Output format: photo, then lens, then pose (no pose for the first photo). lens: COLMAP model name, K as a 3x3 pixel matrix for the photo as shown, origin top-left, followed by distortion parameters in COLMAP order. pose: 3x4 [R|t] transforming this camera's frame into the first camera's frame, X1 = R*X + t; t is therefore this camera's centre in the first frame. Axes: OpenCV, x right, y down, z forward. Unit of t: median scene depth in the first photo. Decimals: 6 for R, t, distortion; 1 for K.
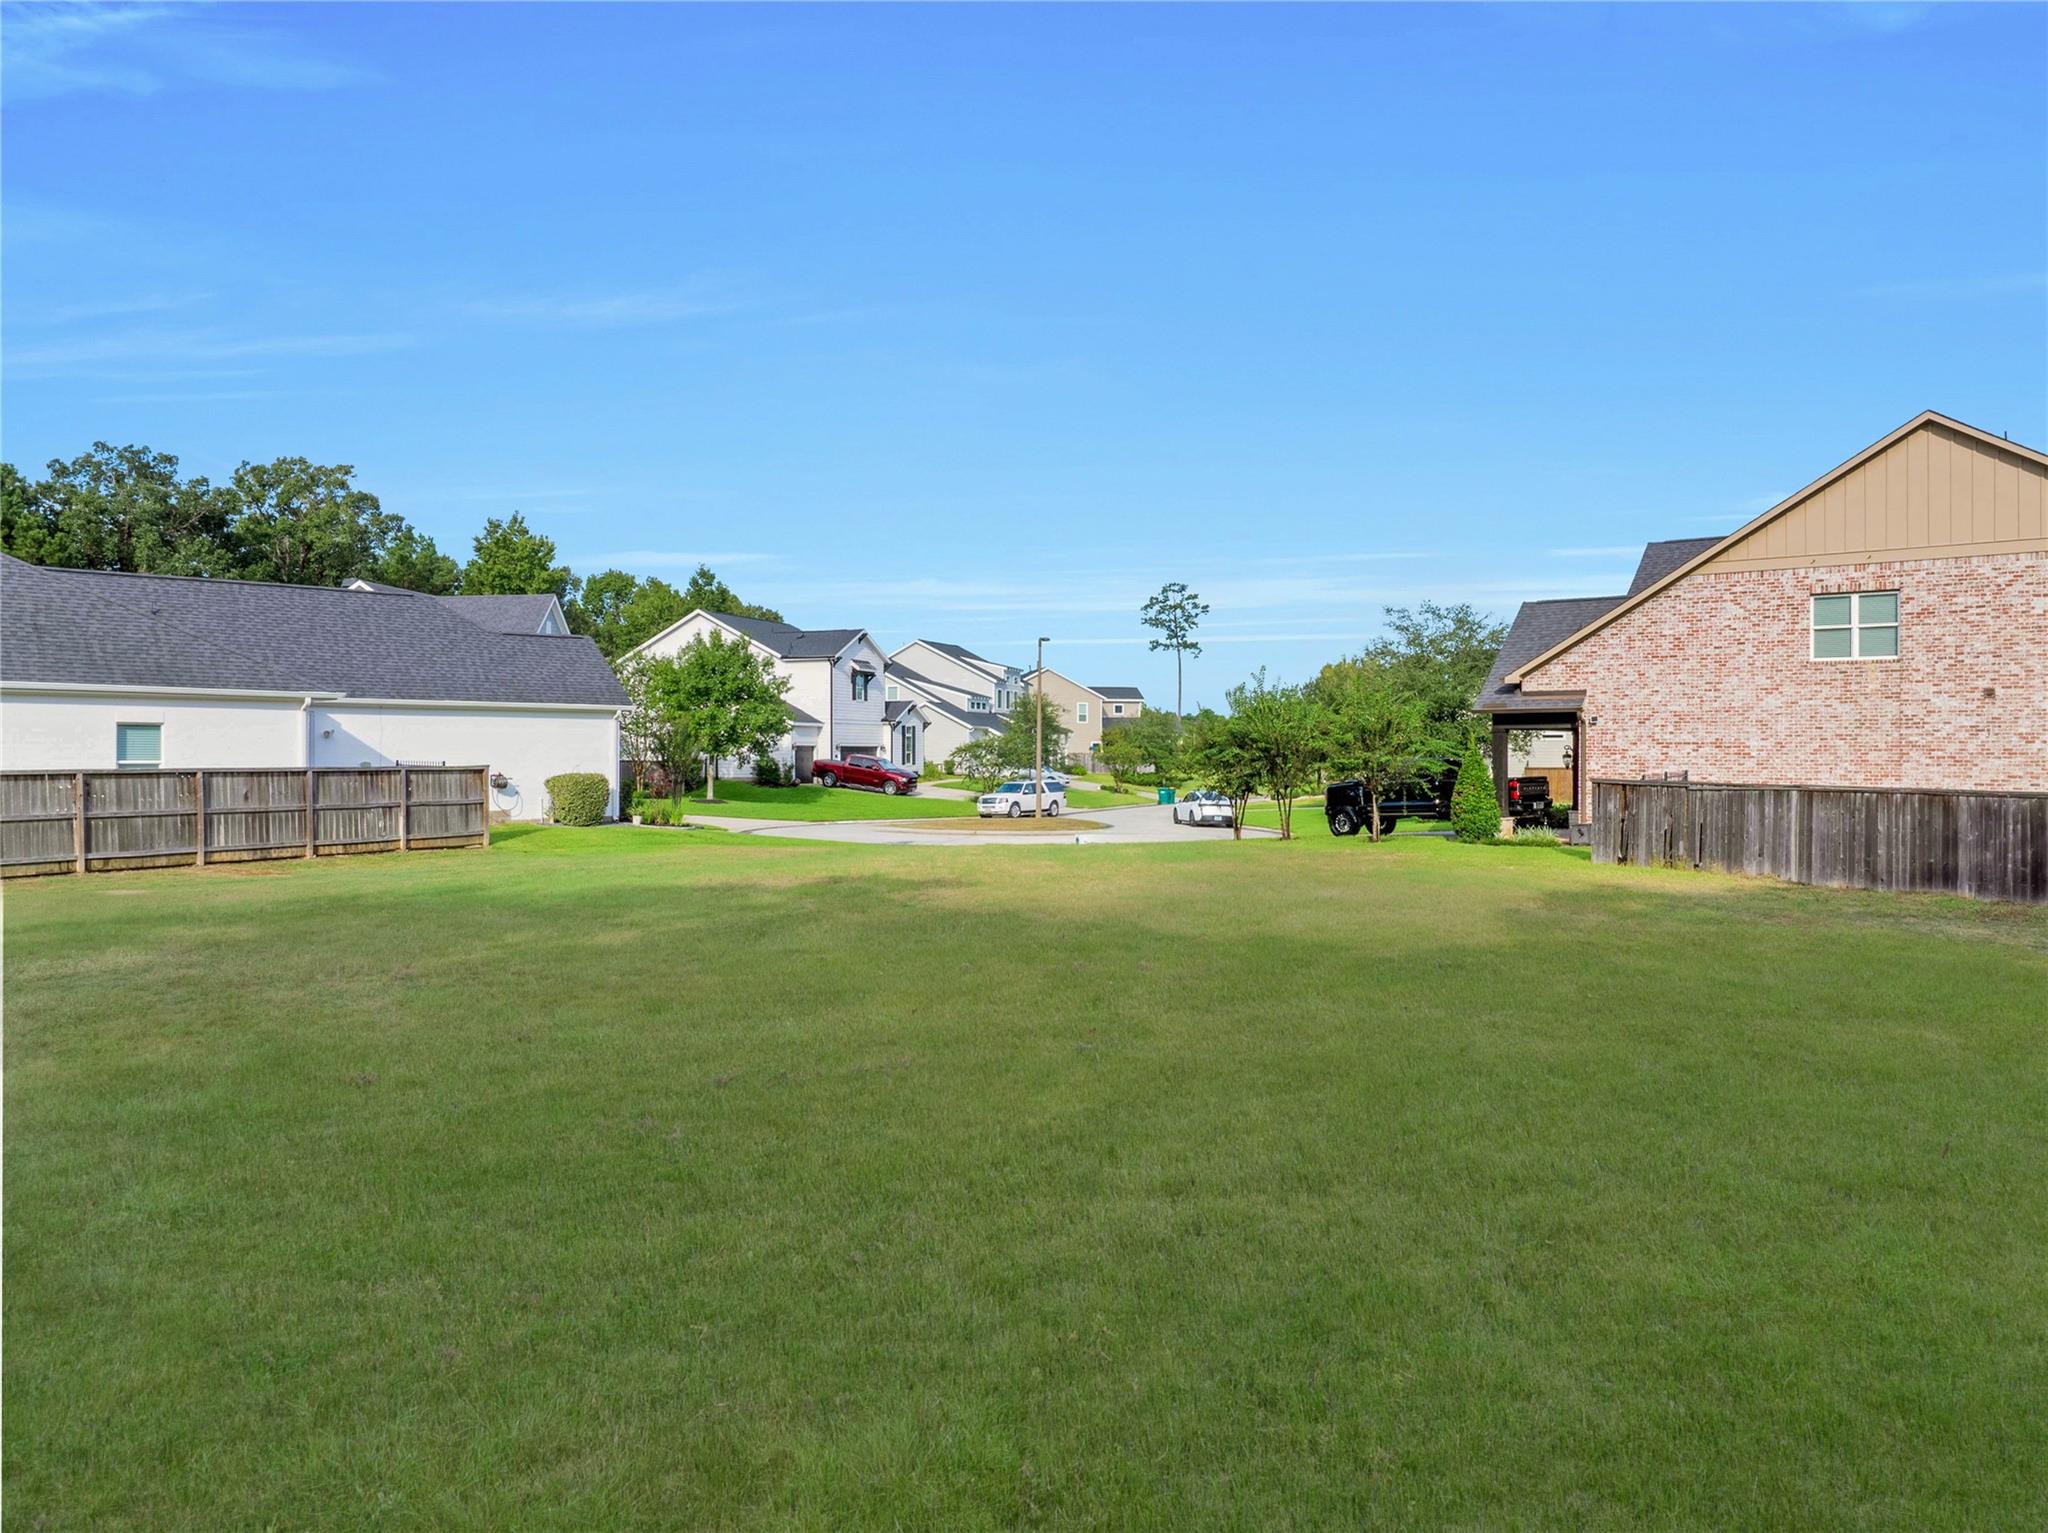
lens RADIAL K [[1444.8, 0, 1031.4], [0, 1444.8, 759.7], [0, 0, 1]] dist [-0.033531, -0.002868]
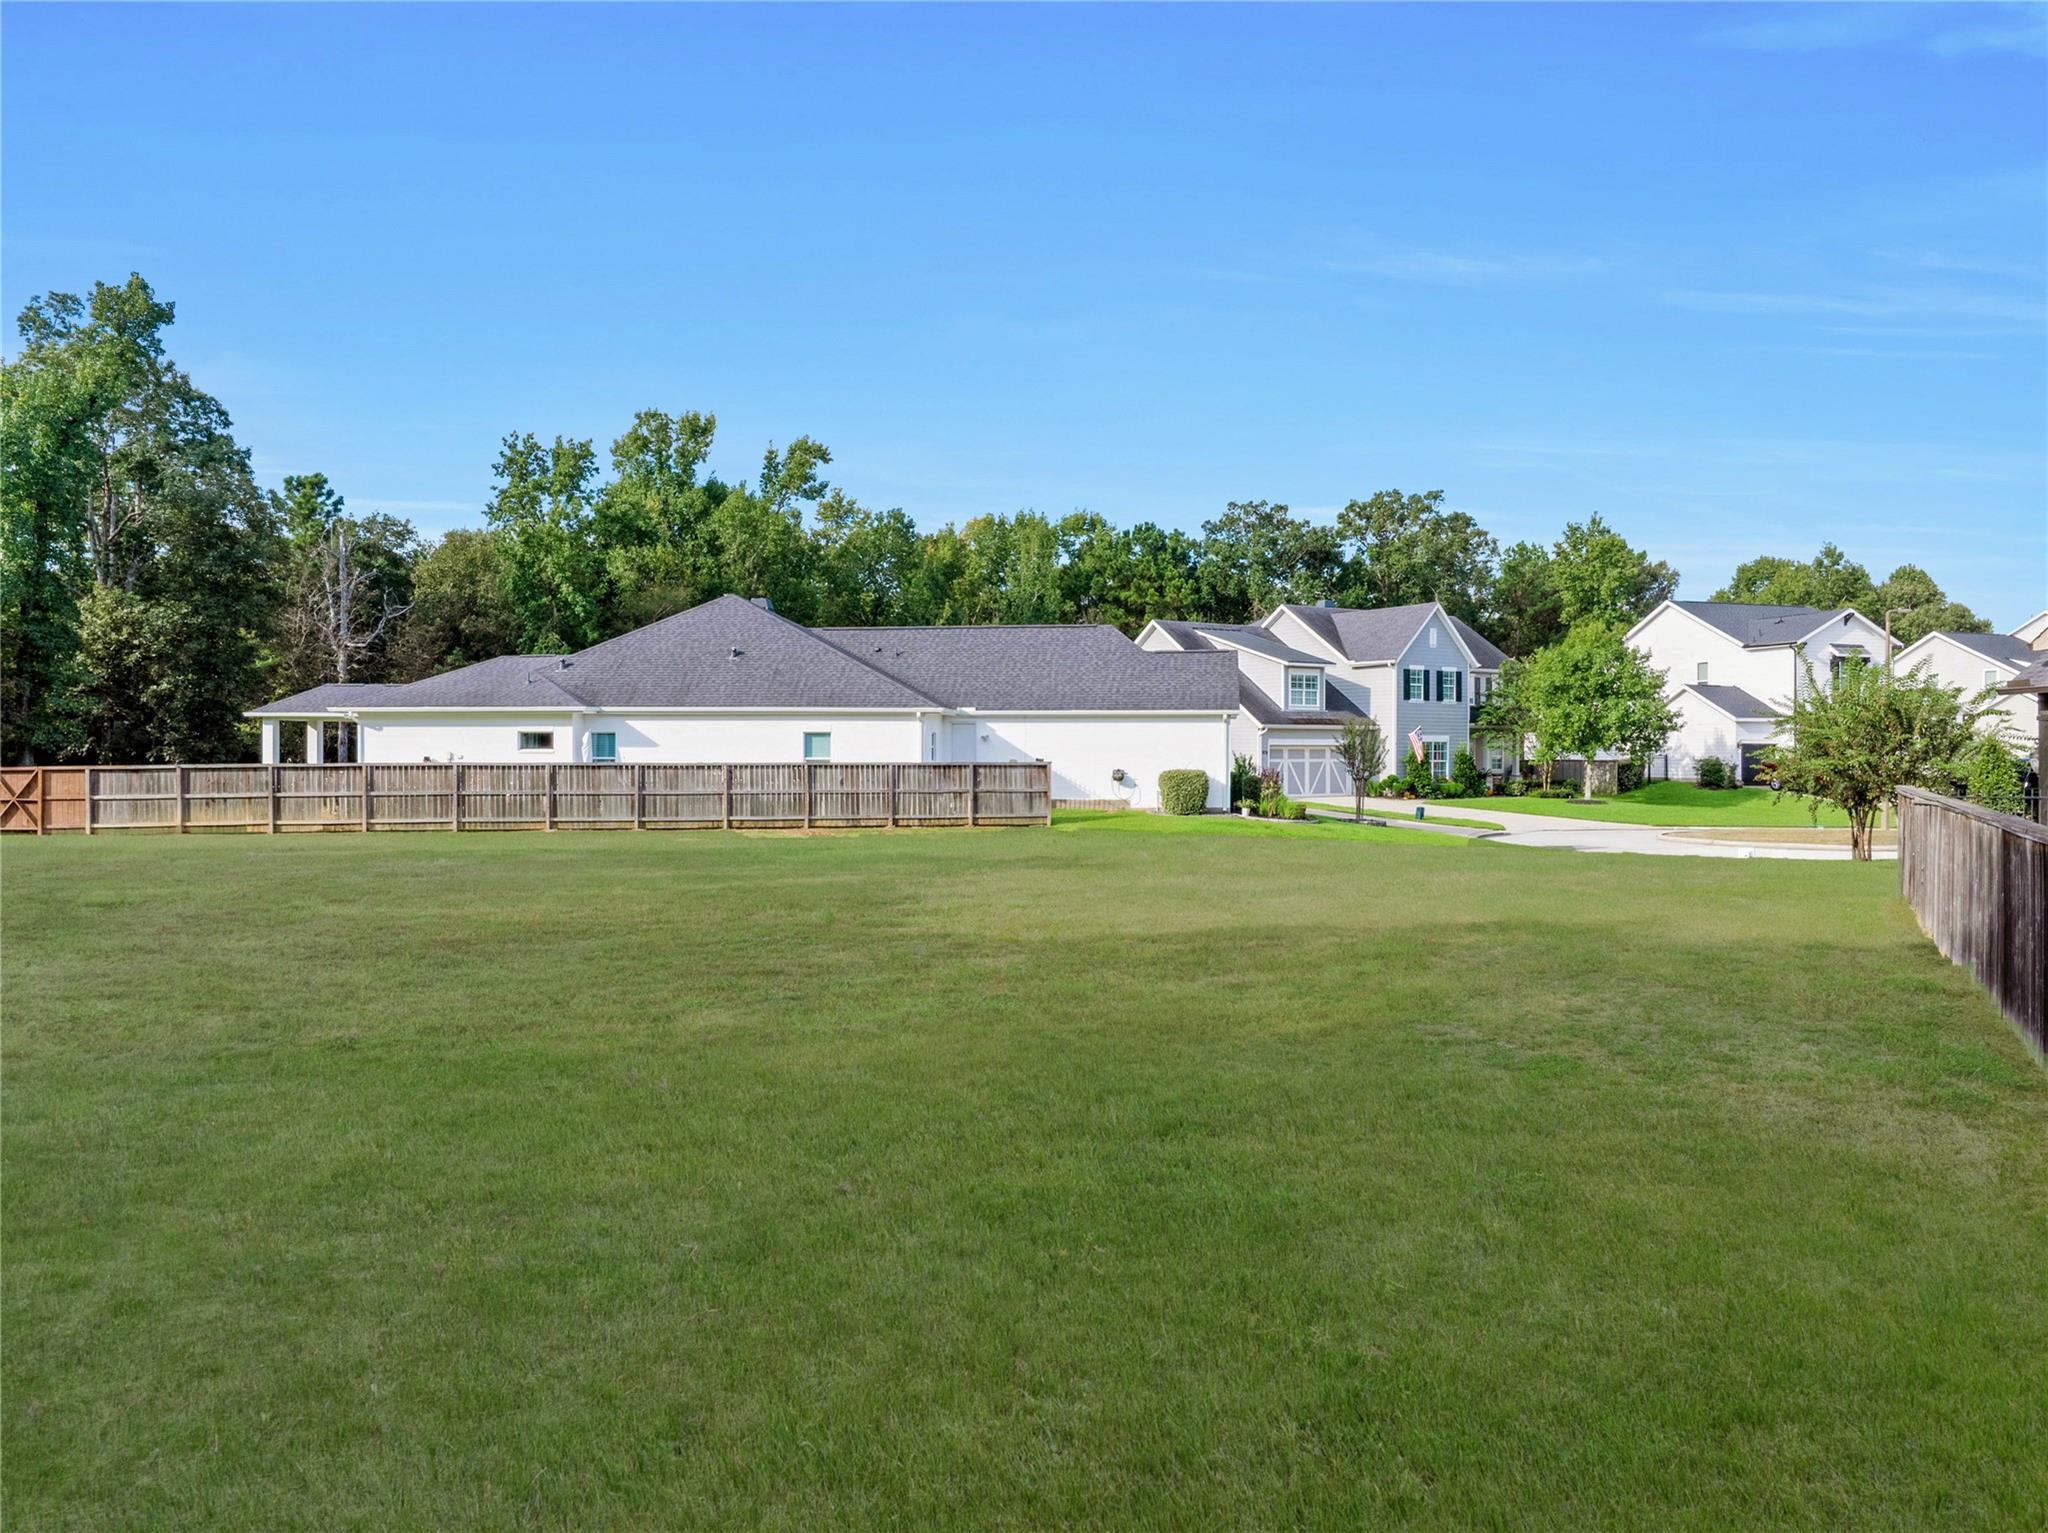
lens RADIAL K [[1444.8, 0, 1031.4], [0, 1444.8, 765.0], [0, 0, 1]] dist [-0.033531, -0.002868]
pose [[0.629331, 0.004882, -0.777122, 0.674836], [-0.002114, 0.999987, 0.004570, 0.000970], [0.777135, -0.001234, 0.629333, 0.226095]]
